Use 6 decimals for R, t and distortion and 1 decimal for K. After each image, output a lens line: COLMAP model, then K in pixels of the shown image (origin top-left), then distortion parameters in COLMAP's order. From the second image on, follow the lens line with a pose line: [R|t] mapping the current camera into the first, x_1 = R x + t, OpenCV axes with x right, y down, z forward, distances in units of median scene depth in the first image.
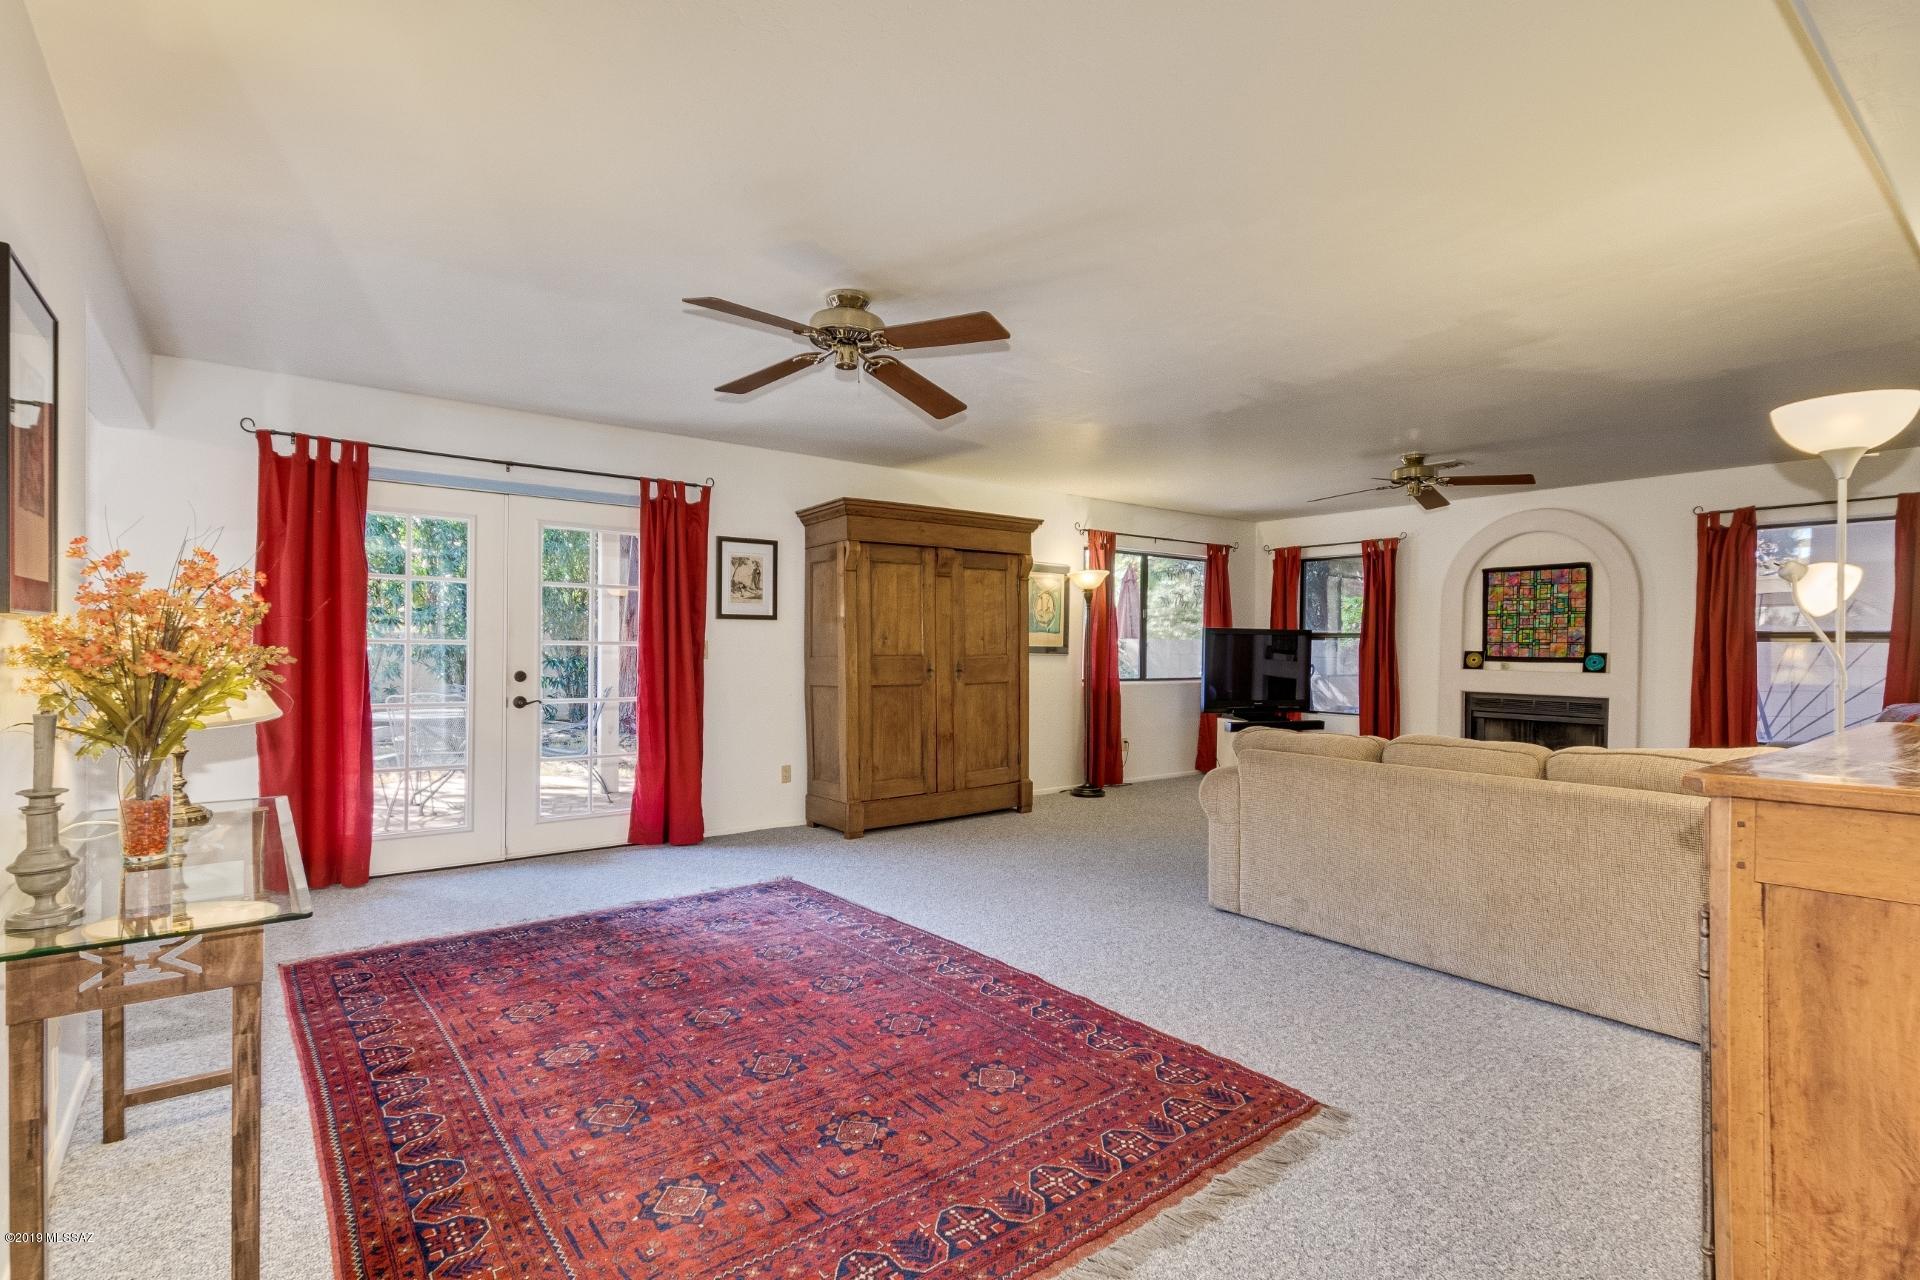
lens RADIAL K [[887.7, 0, 945.8], [0, 887.7, 657.1], [0, 0, 1]] dist [0.010907, -0.006374]
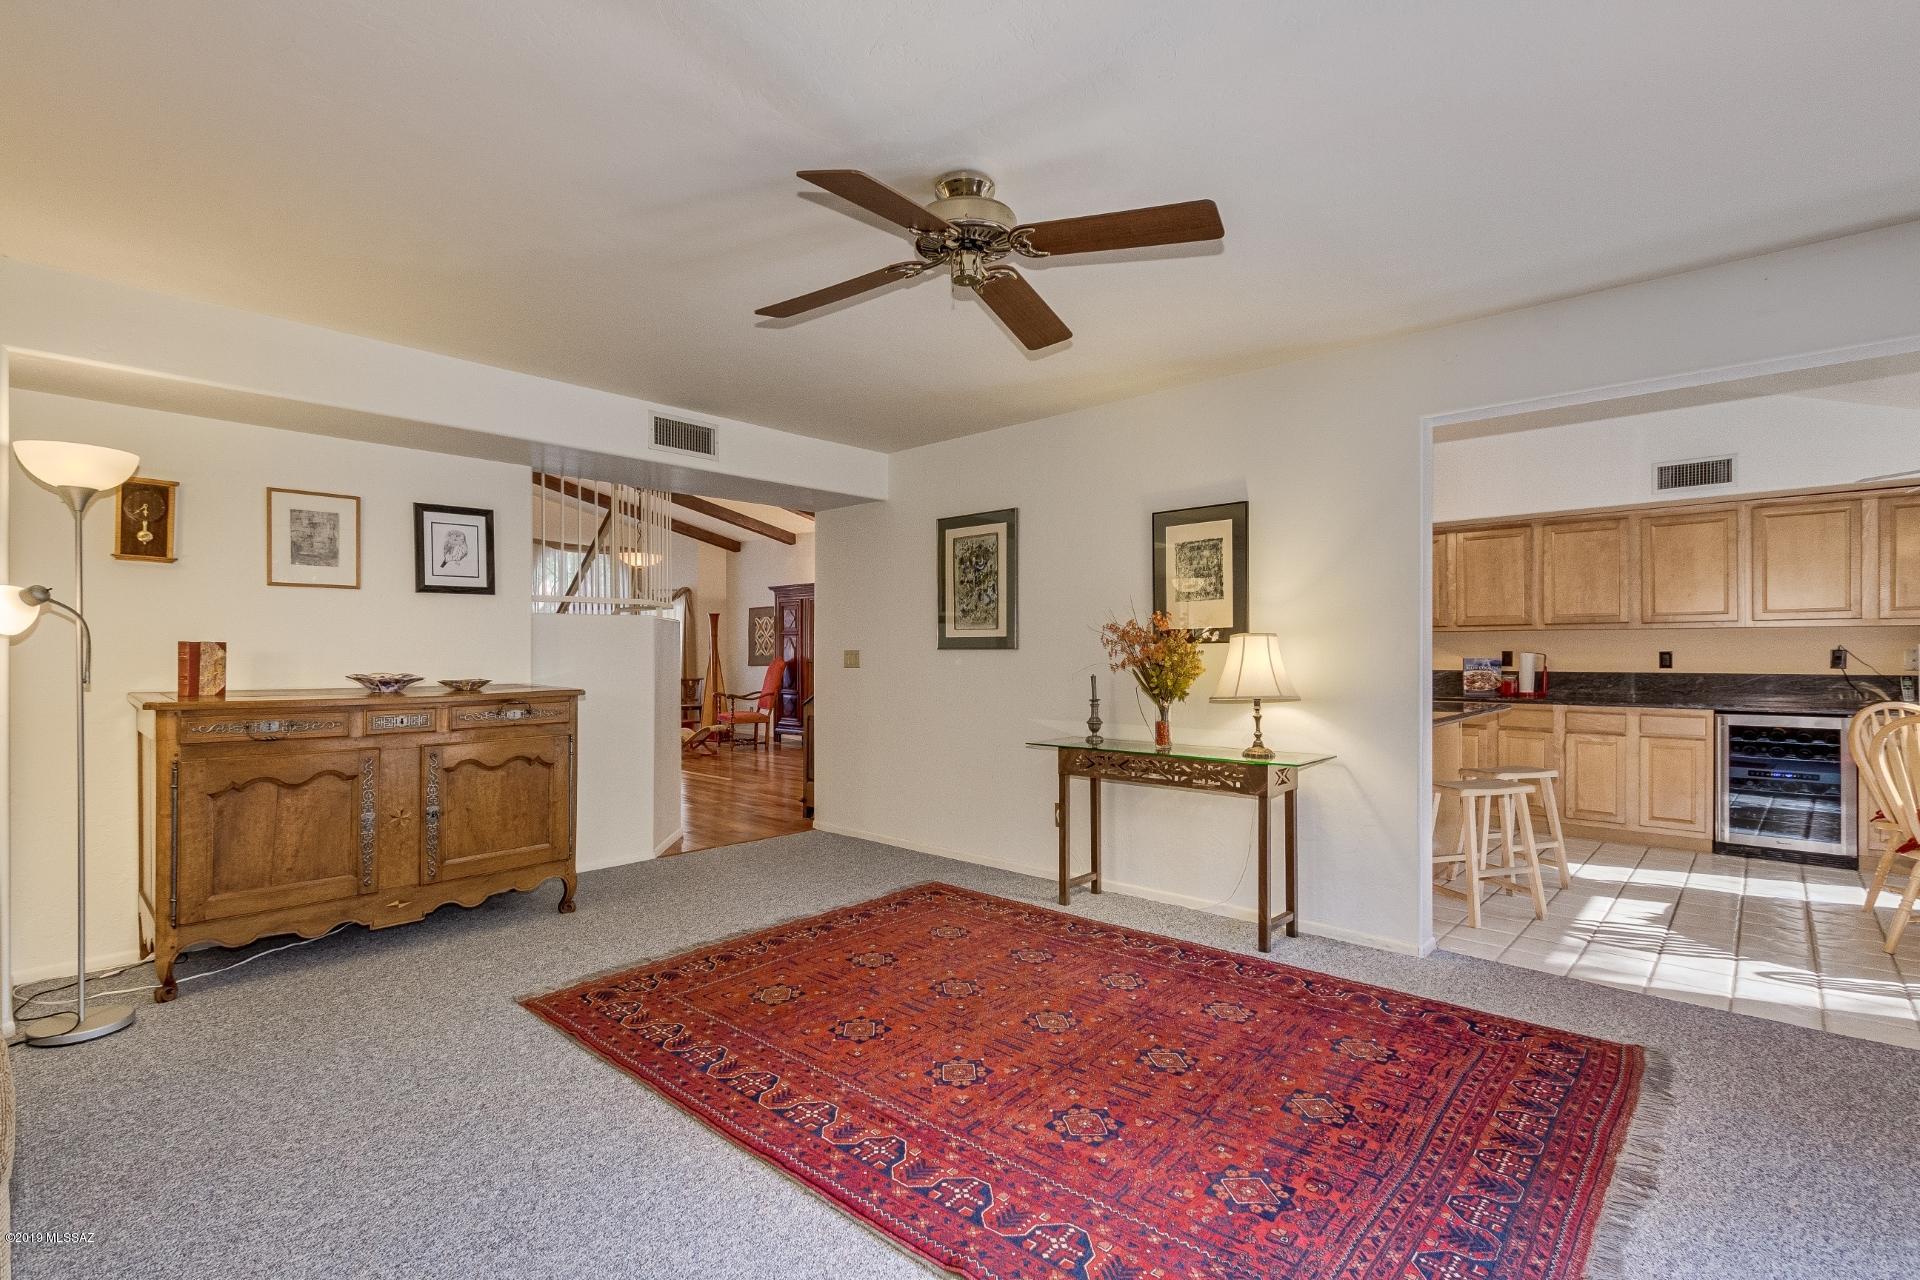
lens RADIAL K [[887.7, 0, 952.8], [0, 887.7, 649.5], [0, 0, 1]] dist [0.010907, -0.006374]
pose [[-0.985037, -0.007431, -0.172185, 0.012221], [-0.009125, 0.999917, 0.009049, -0.011618], [0.172103, 0.010485, -0.985023, 0.871223]]
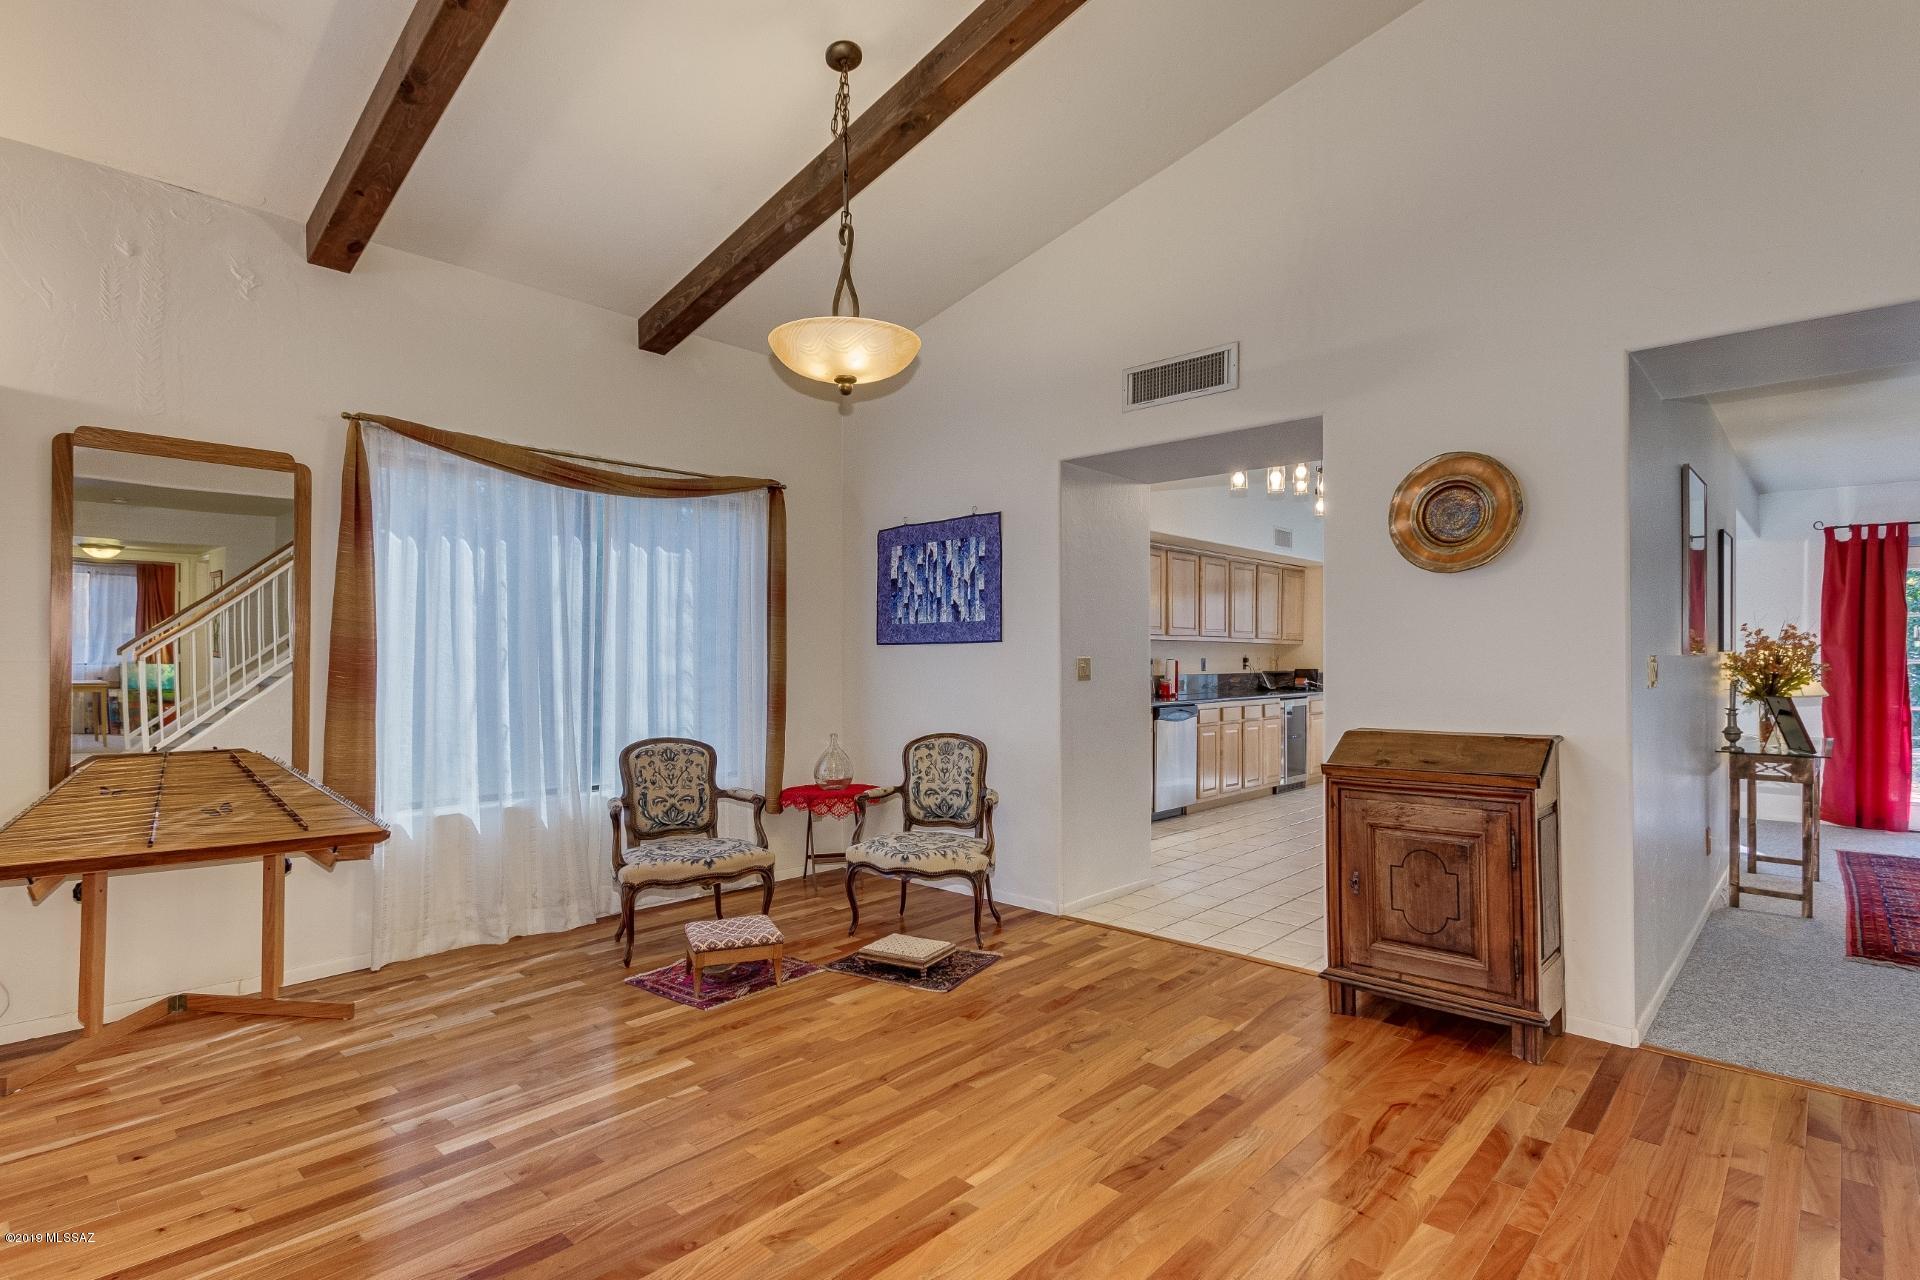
lens RADIAL K [[949.3, 0, 951.1], [0, 949.3, 647.7], [0, 0, 1]] dist [0.006210, -0.001058]
pose [[0.155235, -0.017040, -0.987731, 0.421902], [-0.013852, 0.999715, -0.019424, 0.008734], [0.987780, 0.016697, 0.154955, -0.509168]]
